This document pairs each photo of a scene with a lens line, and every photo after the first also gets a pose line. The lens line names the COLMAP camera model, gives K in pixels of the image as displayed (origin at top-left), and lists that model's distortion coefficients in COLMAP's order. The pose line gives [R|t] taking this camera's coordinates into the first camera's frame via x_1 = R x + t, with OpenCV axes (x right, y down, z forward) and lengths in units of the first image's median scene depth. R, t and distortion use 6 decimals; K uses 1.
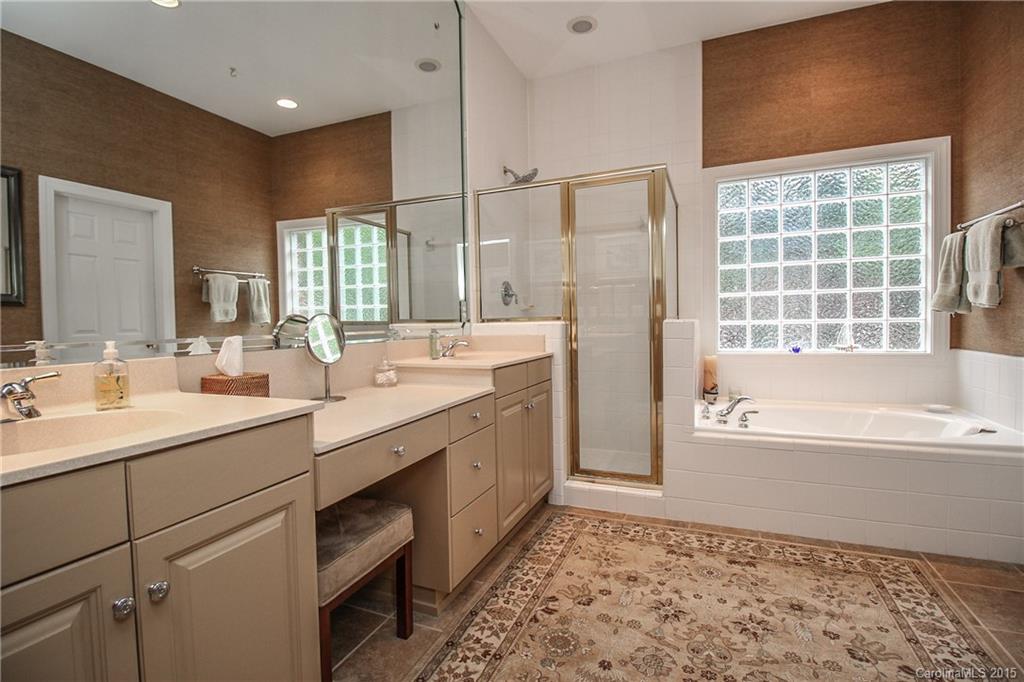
lens RADIAL K [[477.6, 0, 512.2], [0, 477.6, 338.8], [0, 0, 1]] dist [-0.005736, -0.001216]
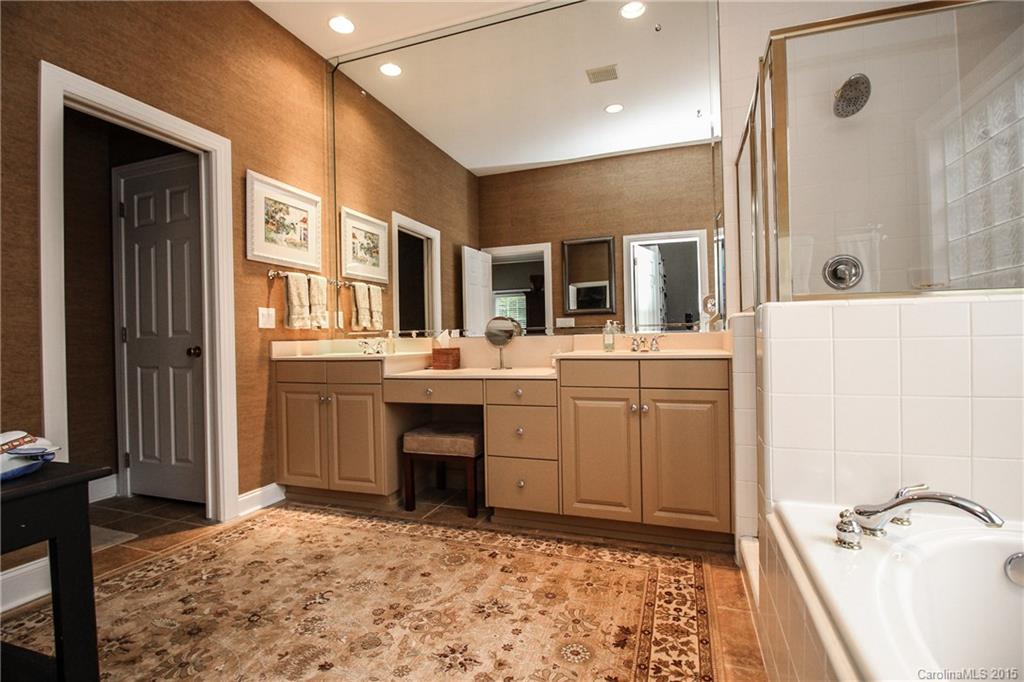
lens RADIAL K [[477.6, 0, 511.8], [0, 477.6, 340.7], [0, 0, 1]] dist [-0.005736, -0.001216]
pose [[0.048540, 0.014291, -0.998719, 1.061004], [-0.021486, 0.999681, 0.013261, 0.007409], [0.998590, 0.020815, 0.048832, 0.806973]]
